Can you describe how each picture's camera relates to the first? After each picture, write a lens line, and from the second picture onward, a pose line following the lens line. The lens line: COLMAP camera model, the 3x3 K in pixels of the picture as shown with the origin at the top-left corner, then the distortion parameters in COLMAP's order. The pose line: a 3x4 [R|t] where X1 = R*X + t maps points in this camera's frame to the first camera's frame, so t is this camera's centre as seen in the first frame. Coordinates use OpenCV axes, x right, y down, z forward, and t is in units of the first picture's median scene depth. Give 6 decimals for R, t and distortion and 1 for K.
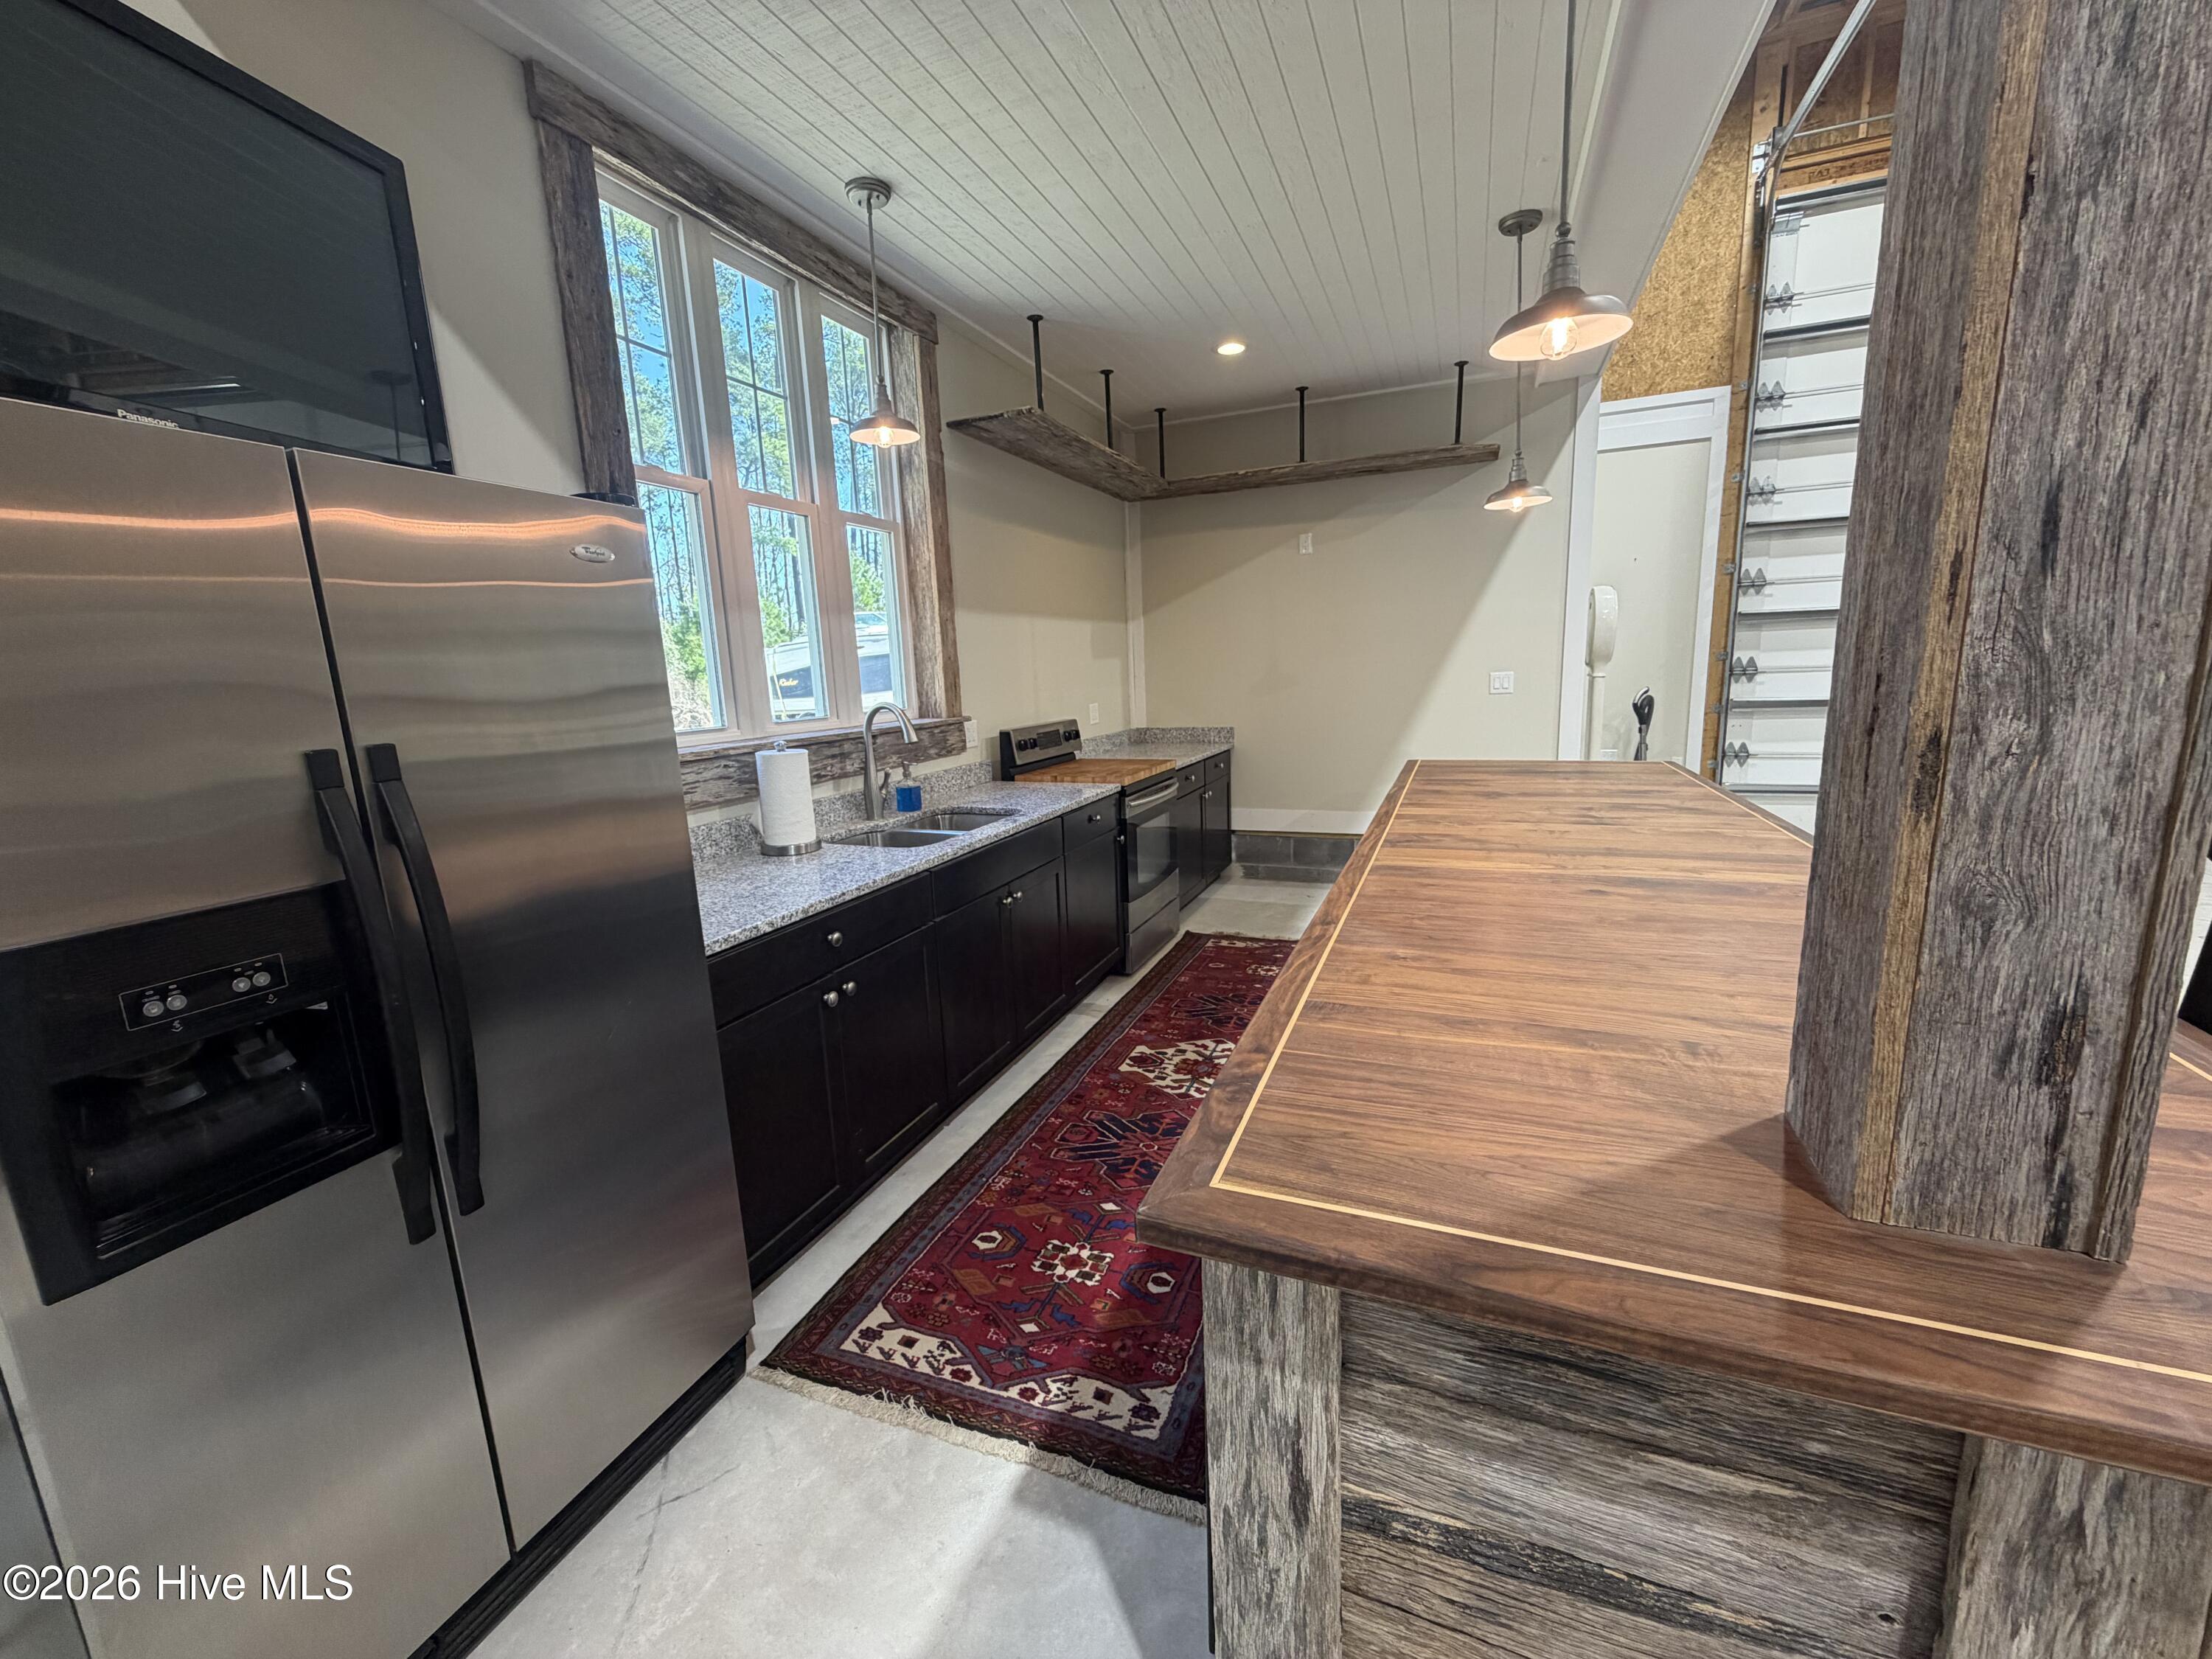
lens RADIAL K [[884.1, 0, 1100.3], [0, 884.1, 830.9], [0, 0, 1]] dist [-0.000264, -0.000888]
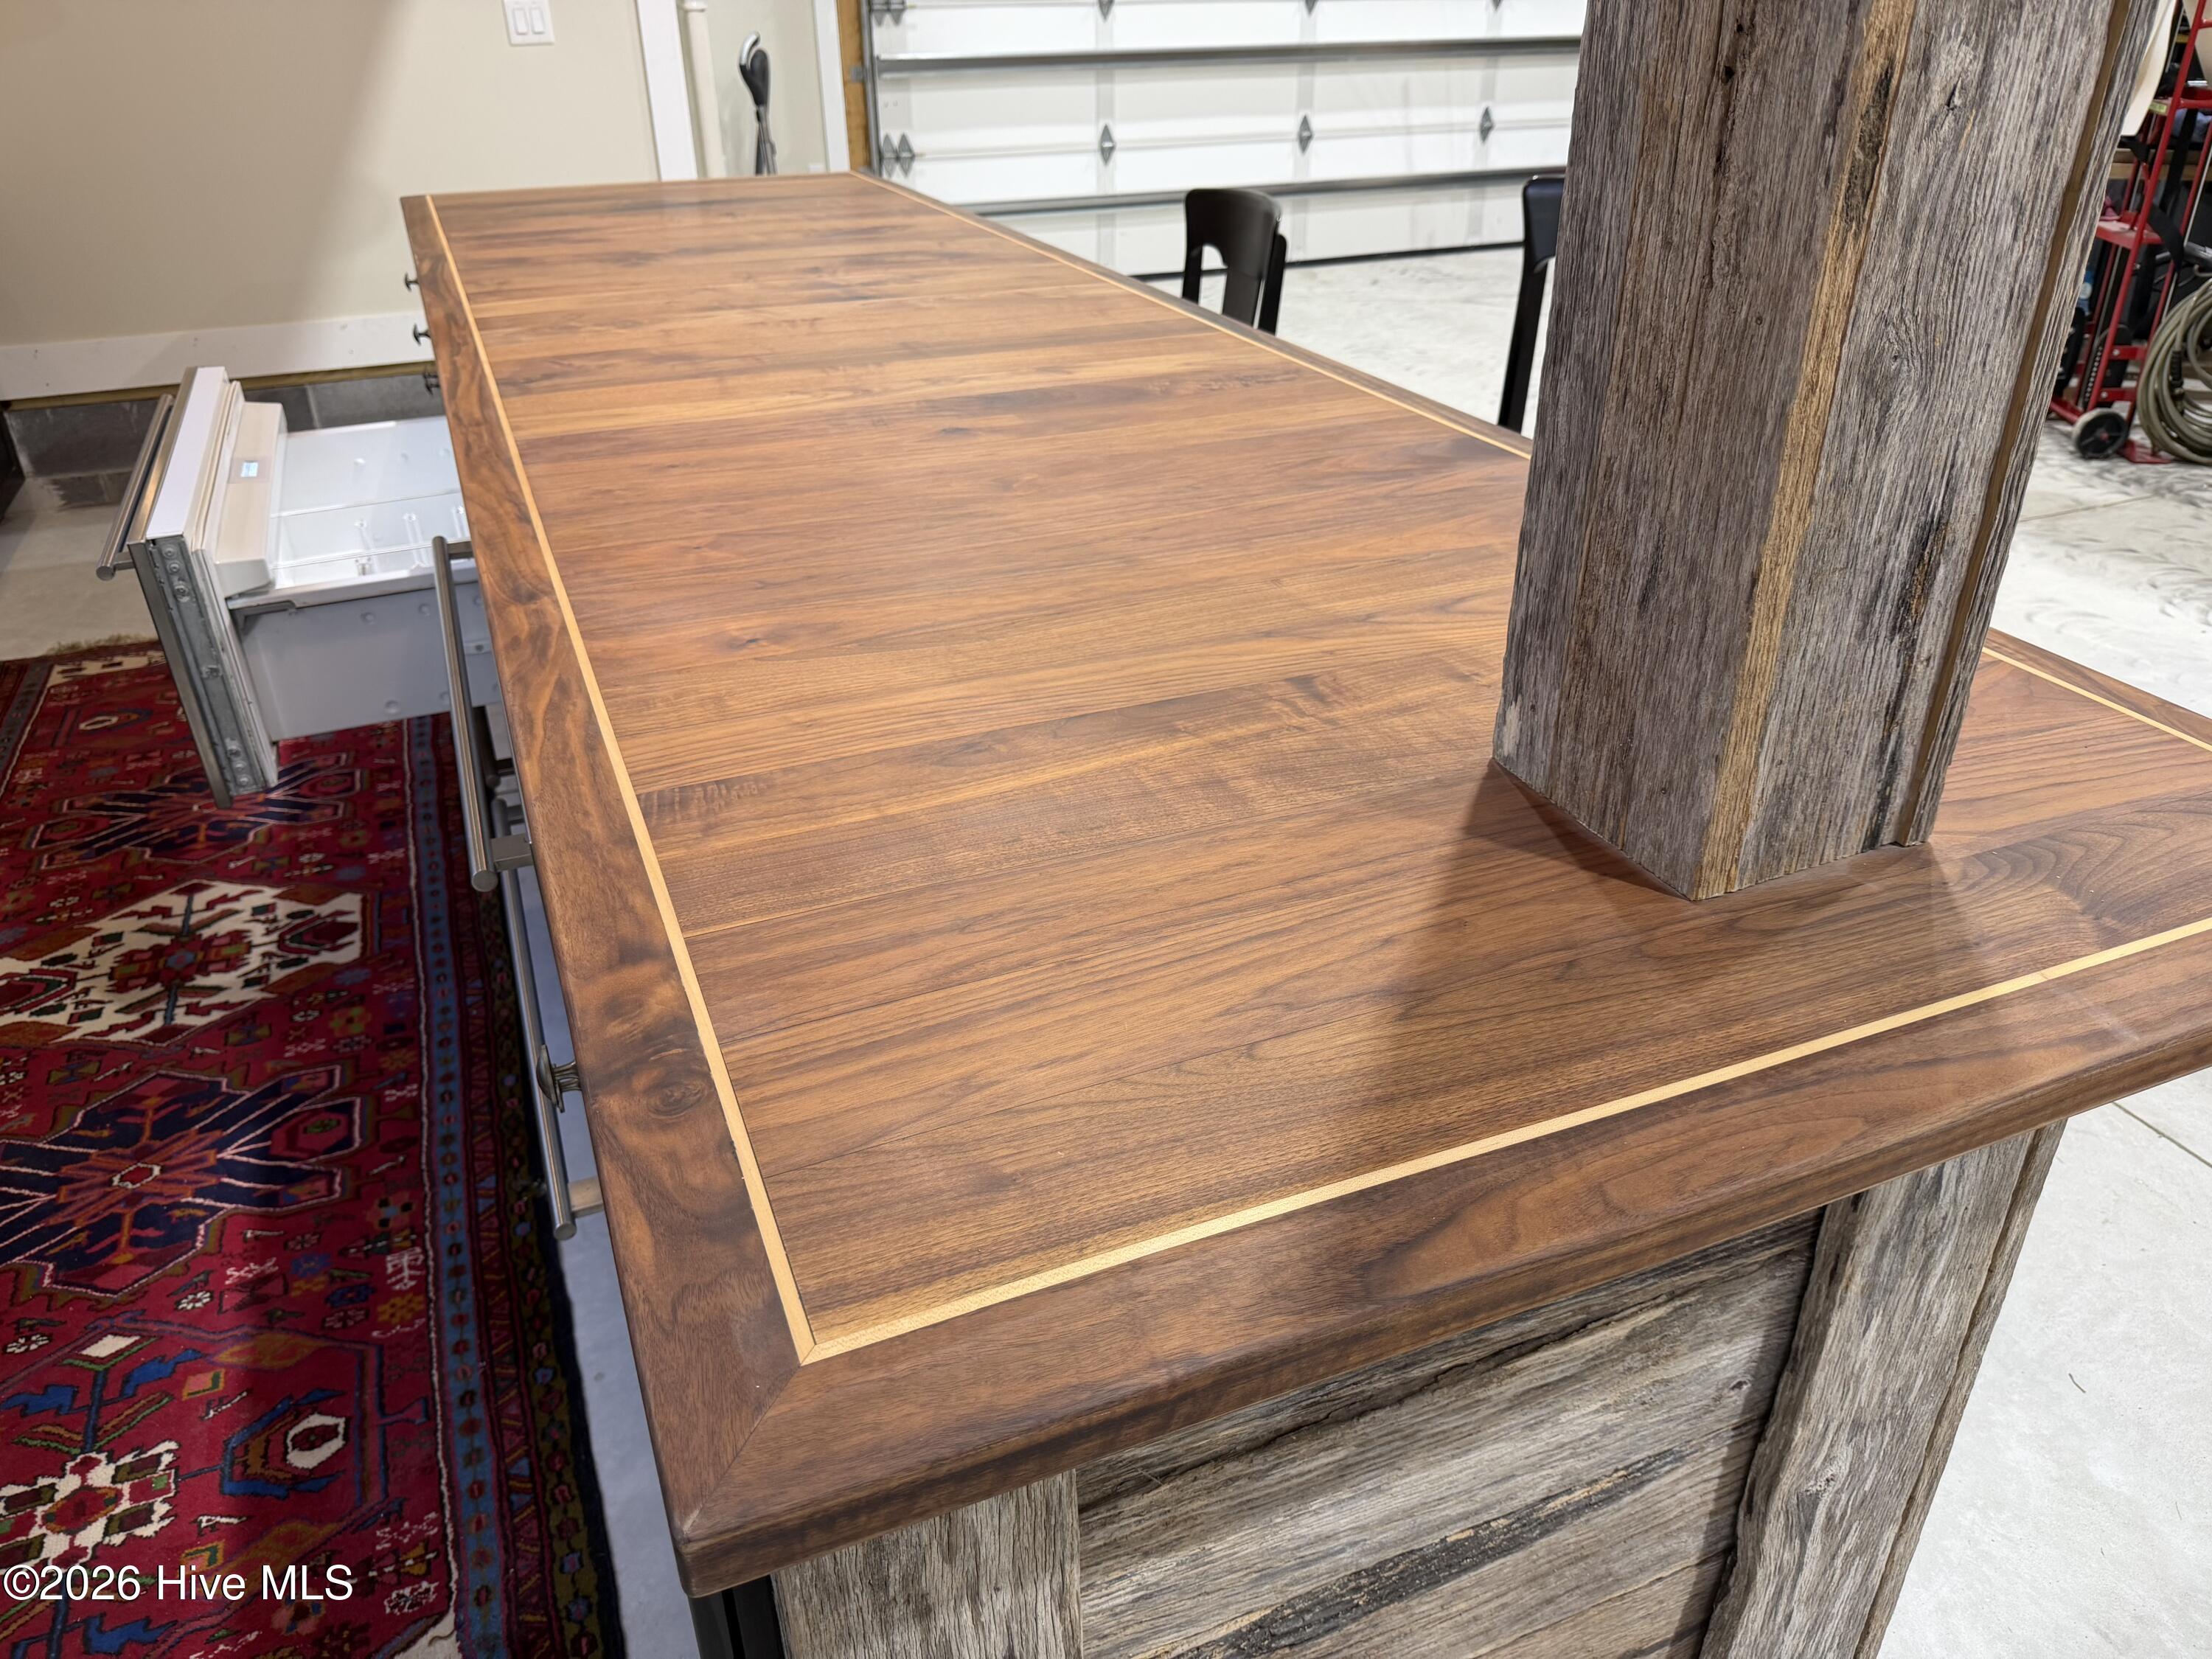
lens RADIAL K [[1587.5, 0, 1106.0], [0, 1587.5, 829.5], [0, 0, 1]] dist [-0.009788, -0.001877]
pose [[0.704890, -0.313874, 0.636092, -0.063630], [0.110697, 0.934458, 0.338430, -0.018045], [-0.700626, -0.168142, 0.693435, 0.189346]]
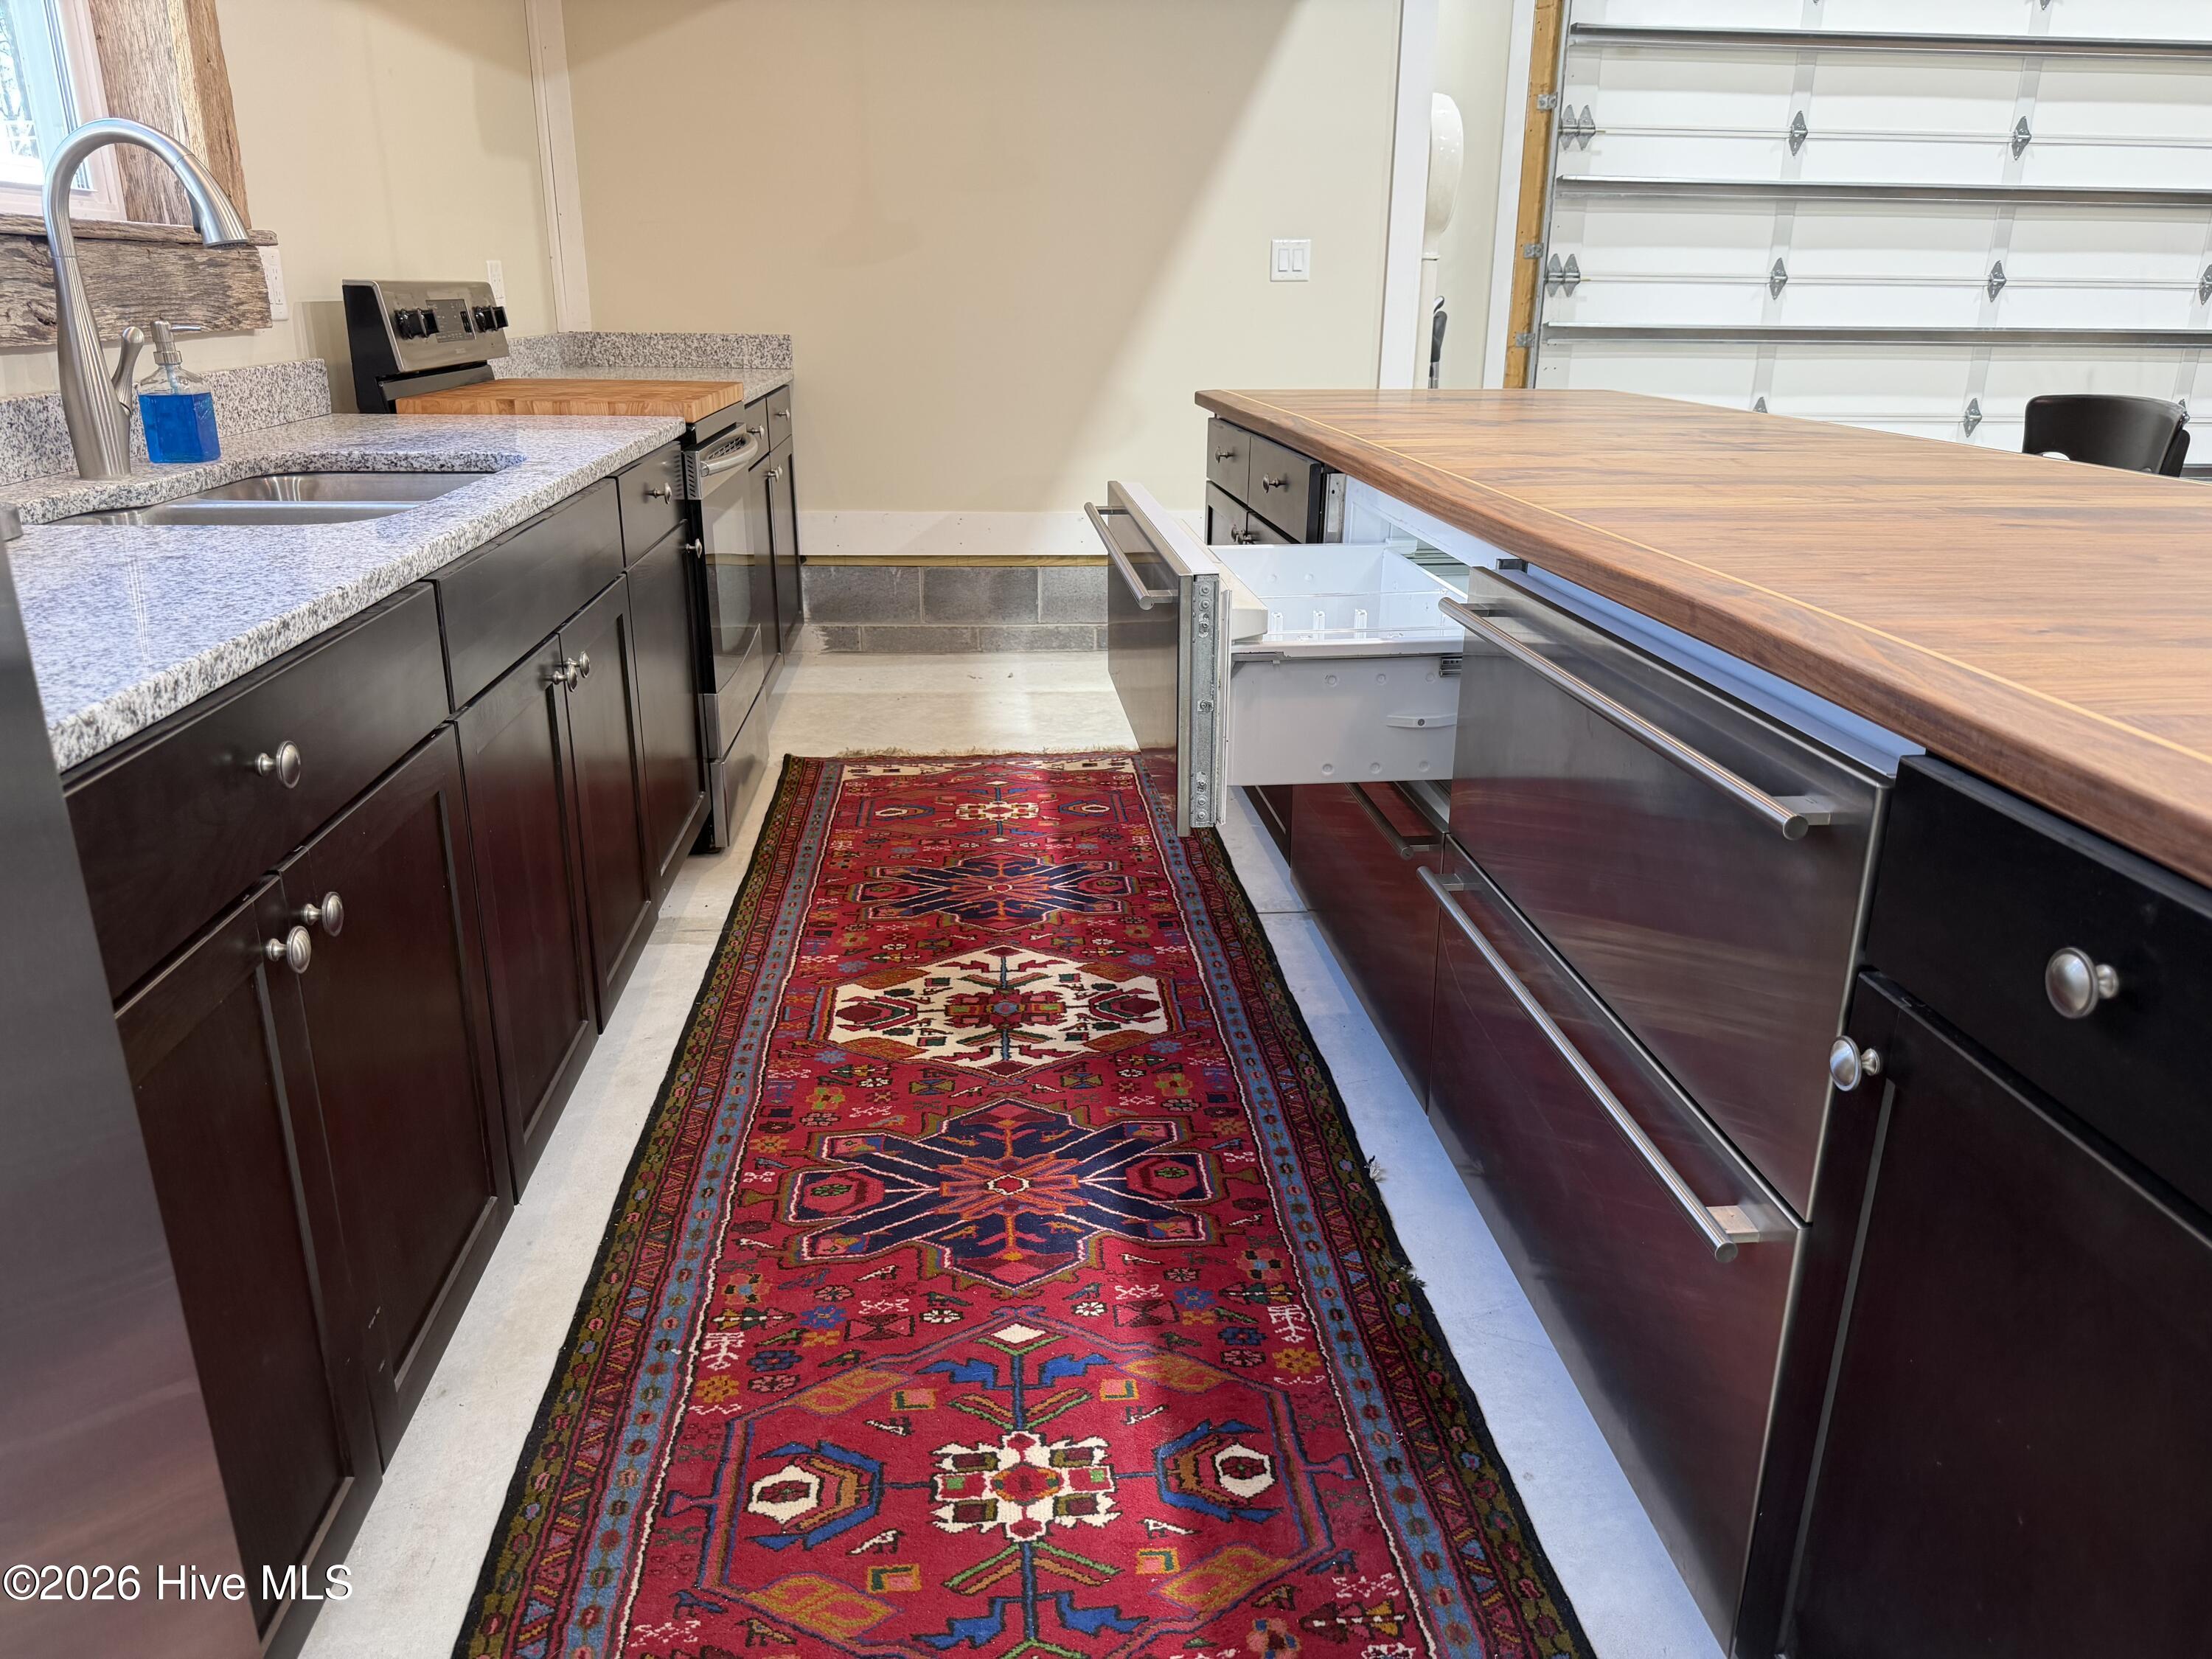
lens RADIAL K [[1546.9, 0, 1106.0], [0, 1546.9, 829.5], [0, 0, 1]] dist [0.169575, -0.344924]
pose [[0.885854, -0.105298, 0.451857, -0.304653], [0.041530, 0.987992, 0.148817, 0.075563], [-0.462101, -0.113064, 0.879590, 0.369401]]
